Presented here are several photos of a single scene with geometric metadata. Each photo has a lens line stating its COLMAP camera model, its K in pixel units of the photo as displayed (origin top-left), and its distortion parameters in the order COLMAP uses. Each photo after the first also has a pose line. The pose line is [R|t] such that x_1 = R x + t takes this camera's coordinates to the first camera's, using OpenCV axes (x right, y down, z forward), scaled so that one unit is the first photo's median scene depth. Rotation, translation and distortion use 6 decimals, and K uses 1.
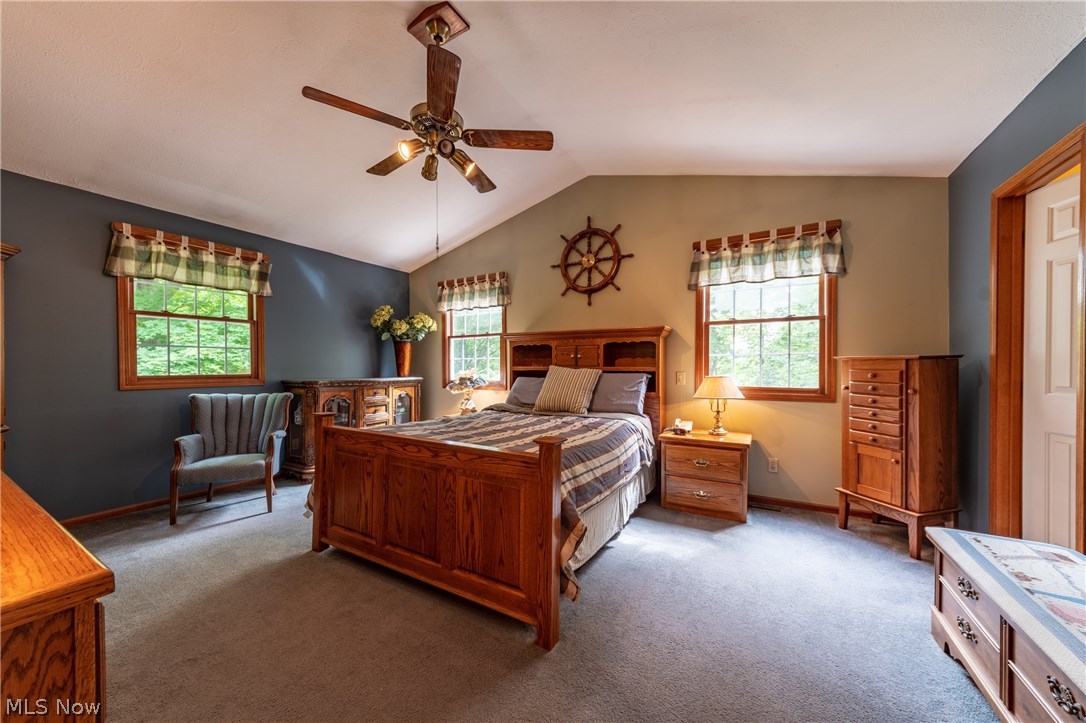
lens RADIAL K [[389.0, 0, 539.9], [0, 389.0, 365.4], [0, 0, 1]] dist [-0.001561, -0.000159]
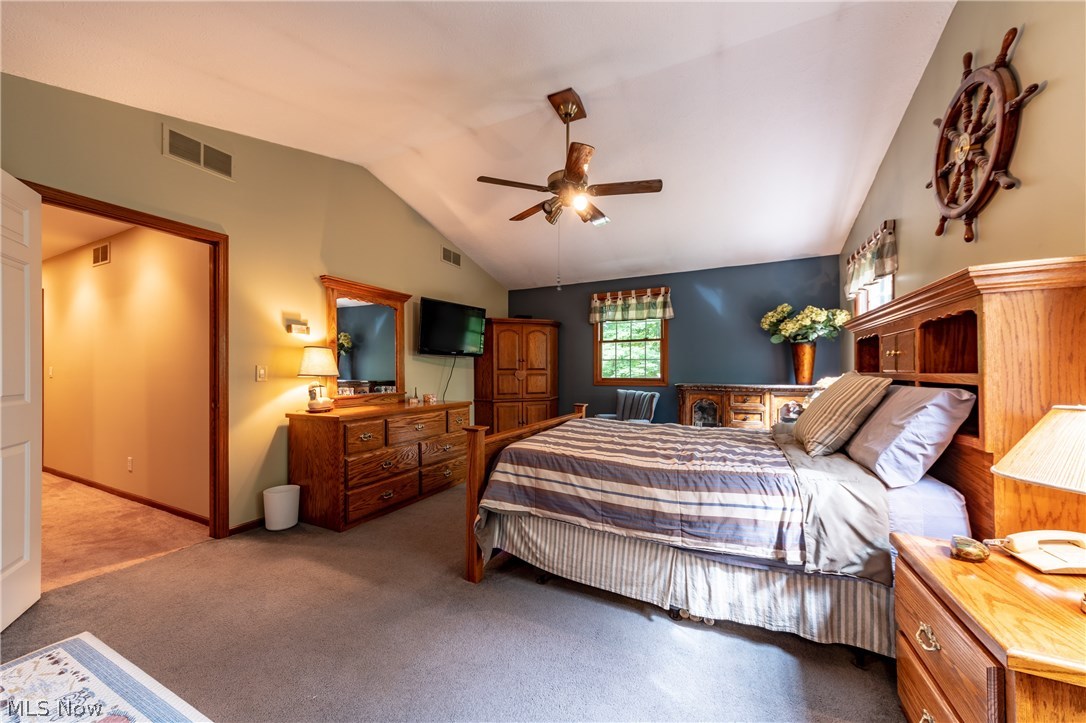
lens RADIAL K [[389.0, 0, 542.4], [0, 389.0, 368.5], [0, 0, 1]] dist [-0.001561, -0.000159]
pose [[0.078354, -0.009871, -0.996877, 0.610806], [0.000032, 0.999951, -0.009899, 0.003102], [0.996926, 0.000744, 0.078351, 0.503257]]
